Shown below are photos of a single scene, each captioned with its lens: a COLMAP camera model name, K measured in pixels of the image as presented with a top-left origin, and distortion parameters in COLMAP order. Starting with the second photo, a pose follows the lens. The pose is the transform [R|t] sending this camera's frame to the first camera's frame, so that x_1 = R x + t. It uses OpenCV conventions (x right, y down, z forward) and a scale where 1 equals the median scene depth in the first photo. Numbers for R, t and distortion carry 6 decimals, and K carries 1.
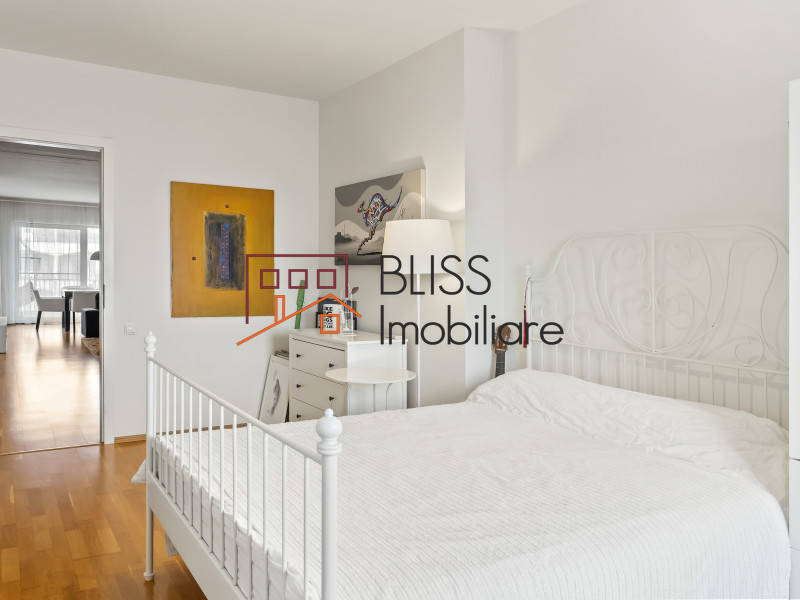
lens RADIAL K [[613.4, 0, 400.0], [0, 613.4, 300.0], [0, 0, 1]] dist [-0.001069, -0.001395]
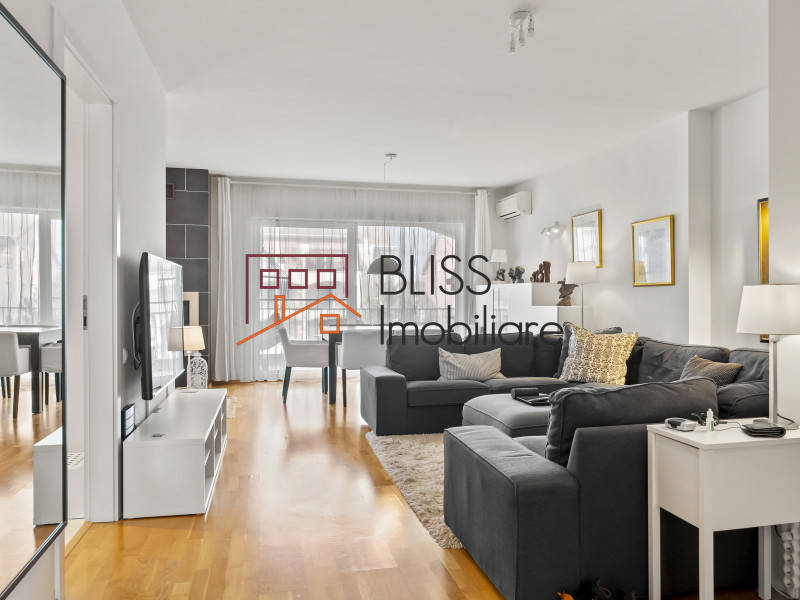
lens RADIAL K [[613.4, 0, 400.0], [0, 613.4, 300.0], [0, 0, 1]] dist [-0.001069, -0.001395]
pose [[0.941016, -0.013374, -0.338097, -0.290119], [0.000859, 0.999310, -0.037138, -0.020734], [0.338361, 0.034657, 0.940378, 0.485732]]
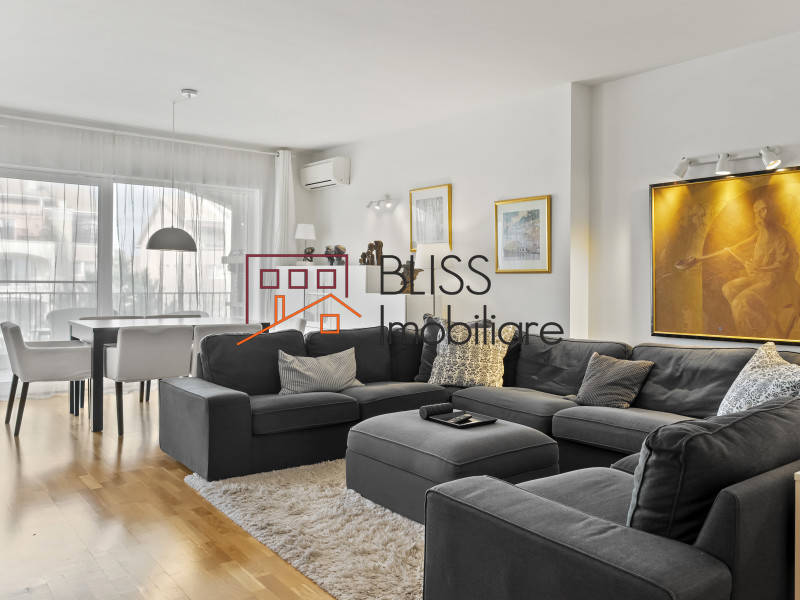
lens RADIAL K [[648.1, 0, 402.1], [0, 648.1, 273.6], [0, 0, 1]] dist [-0.003718, 0.002307]
pose [[0.993693, -0.001653, 0.112119, -0.386853], [0.006589, 0.999024, -0.043671, -0.028589], [-0.111938, 0.044135, 0.992735, 0.552245]]
